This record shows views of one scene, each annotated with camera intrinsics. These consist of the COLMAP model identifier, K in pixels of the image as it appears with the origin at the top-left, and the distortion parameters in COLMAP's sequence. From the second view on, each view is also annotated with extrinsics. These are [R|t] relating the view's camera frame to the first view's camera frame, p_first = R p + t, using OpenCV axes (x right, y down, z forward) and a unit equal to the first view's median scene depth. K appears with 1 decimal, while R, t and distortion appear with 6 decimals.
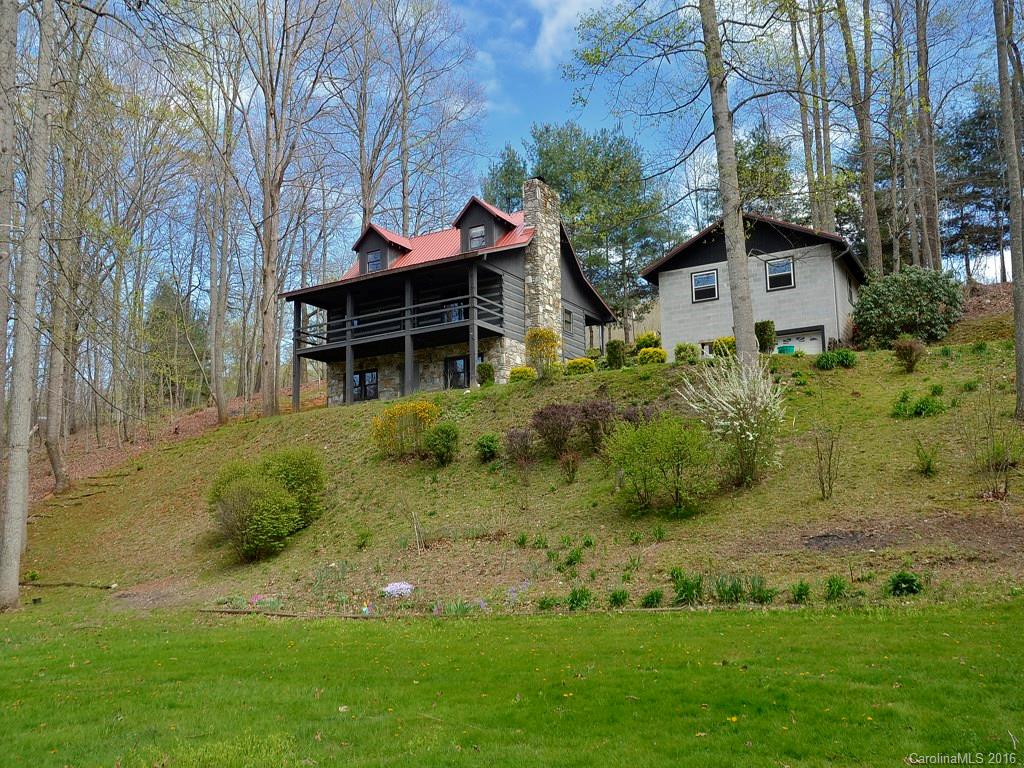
lens RADIAL K [[924.5, 0, 515.3], [0, 924.5, 384.1], [0, 0, 1]] dist [-0.081423, 0.001167]
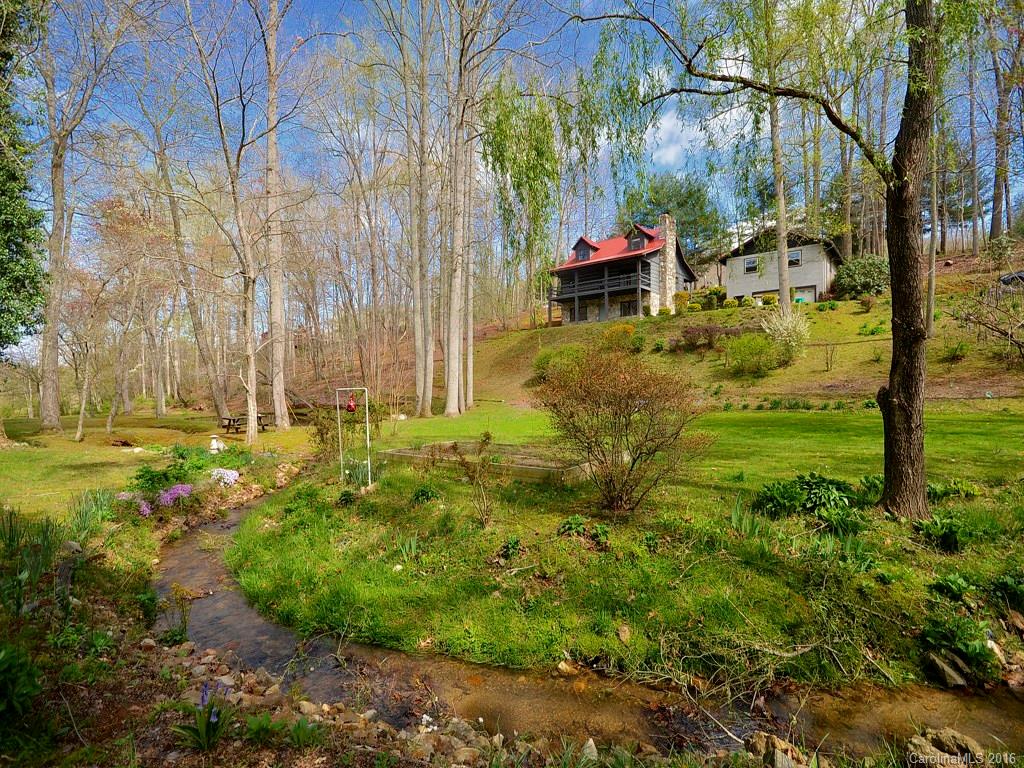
lens RADIAL K [[479.1, 0, 510.1], [0, 479.1, 387.6], [0, 0, 1]] dist [0.002262, 0.000123]
pose [[0.982621, 0.024994, -0.183931, -0.147521], [0.007728, 0.984525, 0.175075, -0.034952], [0.185461, -0.173454, 0.967222, -0.228910]]
